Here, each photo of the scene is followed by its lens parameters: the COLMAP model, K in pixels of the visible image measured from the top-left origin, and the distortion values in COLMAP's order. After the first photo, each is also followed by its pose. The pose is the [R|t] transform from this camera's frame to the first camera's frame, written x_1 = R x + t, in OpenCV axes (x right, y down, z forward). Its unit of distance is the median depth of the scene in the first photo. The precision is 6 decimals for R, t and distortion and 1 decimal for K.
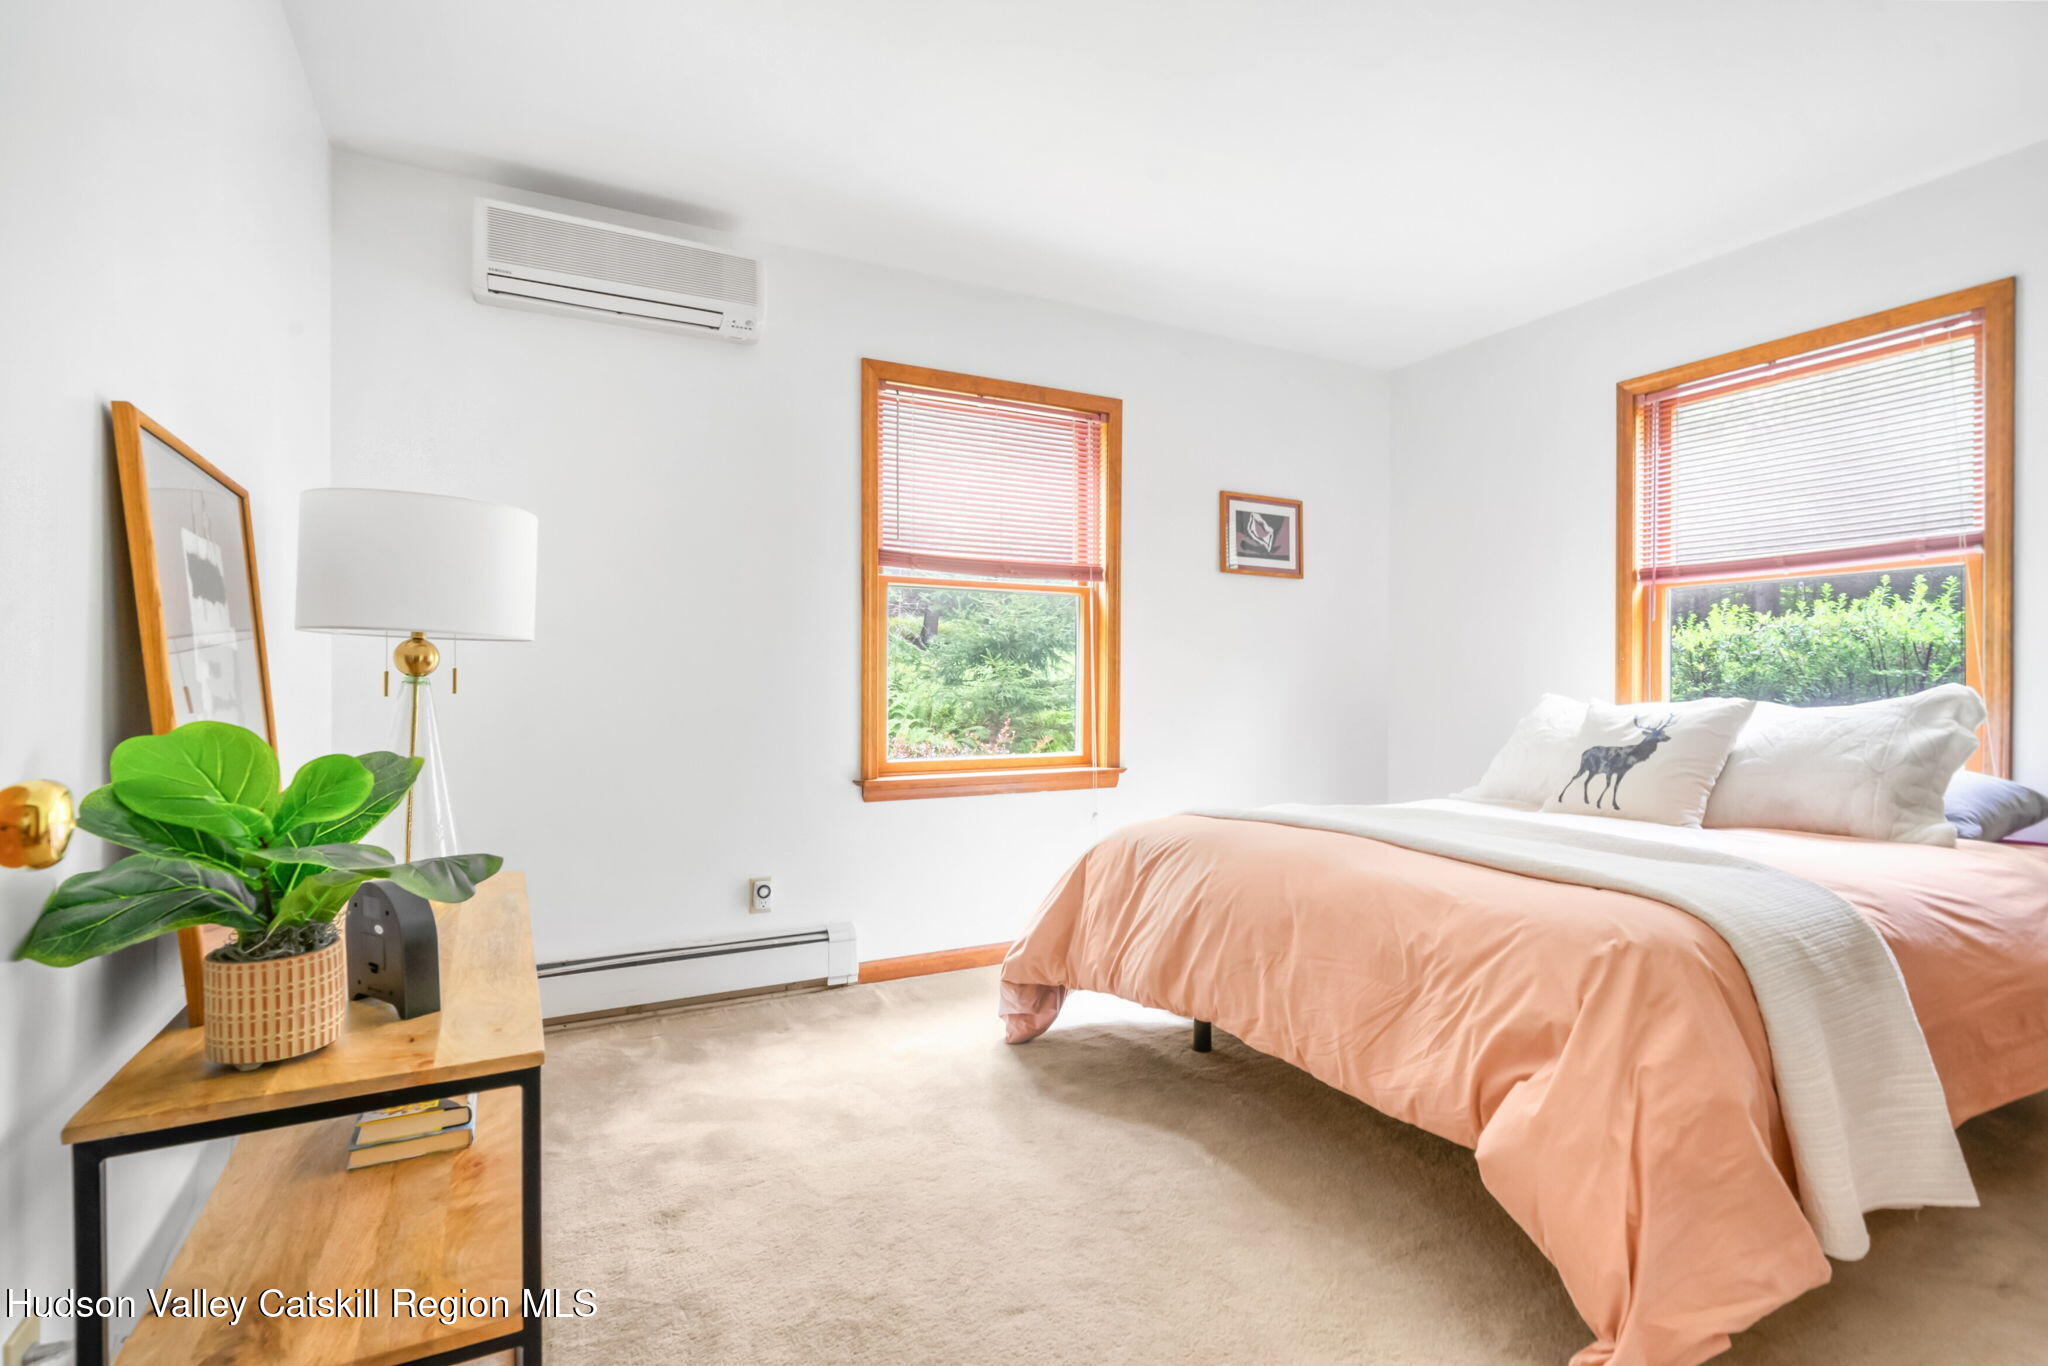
lens RADIAL K [[1056.6, 0, 1030.8], [0, 1056.6, 695.8], [0, 0, 1]] dist [-0.000395, 0.000049]
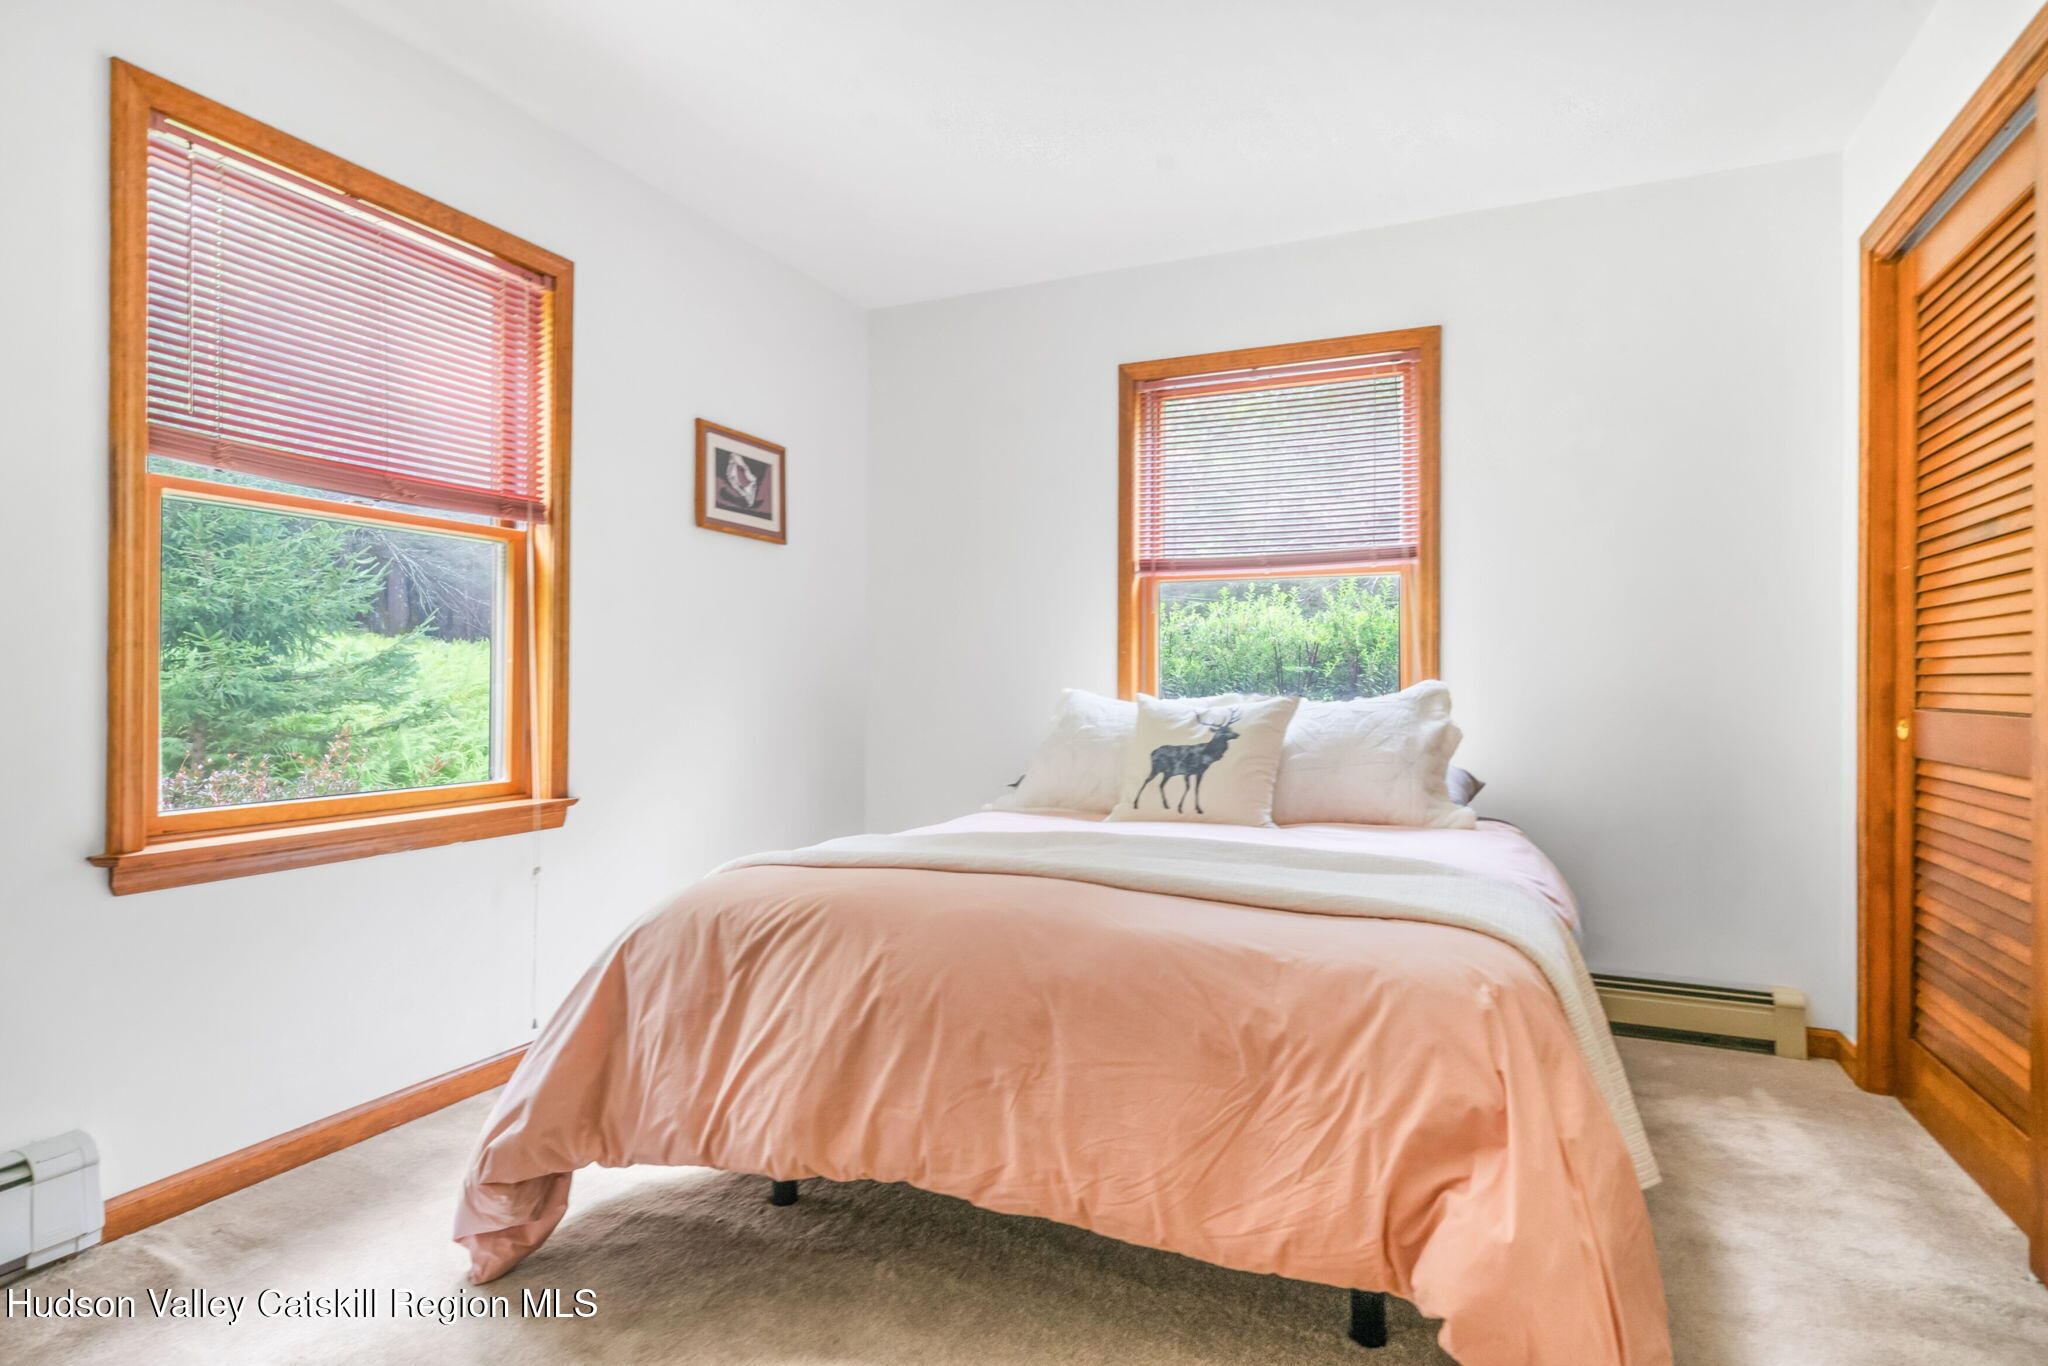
lens RADIAL K [[1106.2, 0, 1024.0], [0, 1106.2, 683.0], [0, 0, 1]] dist [-0.000606, 0.000927]
pose [[0.784916, 0.000999, 0.619602, -0.155123], [0.002810, 0.999983, -0.005173, -0.002228], [-0.619596, 0.005801, 0.784899, 0.305165]]
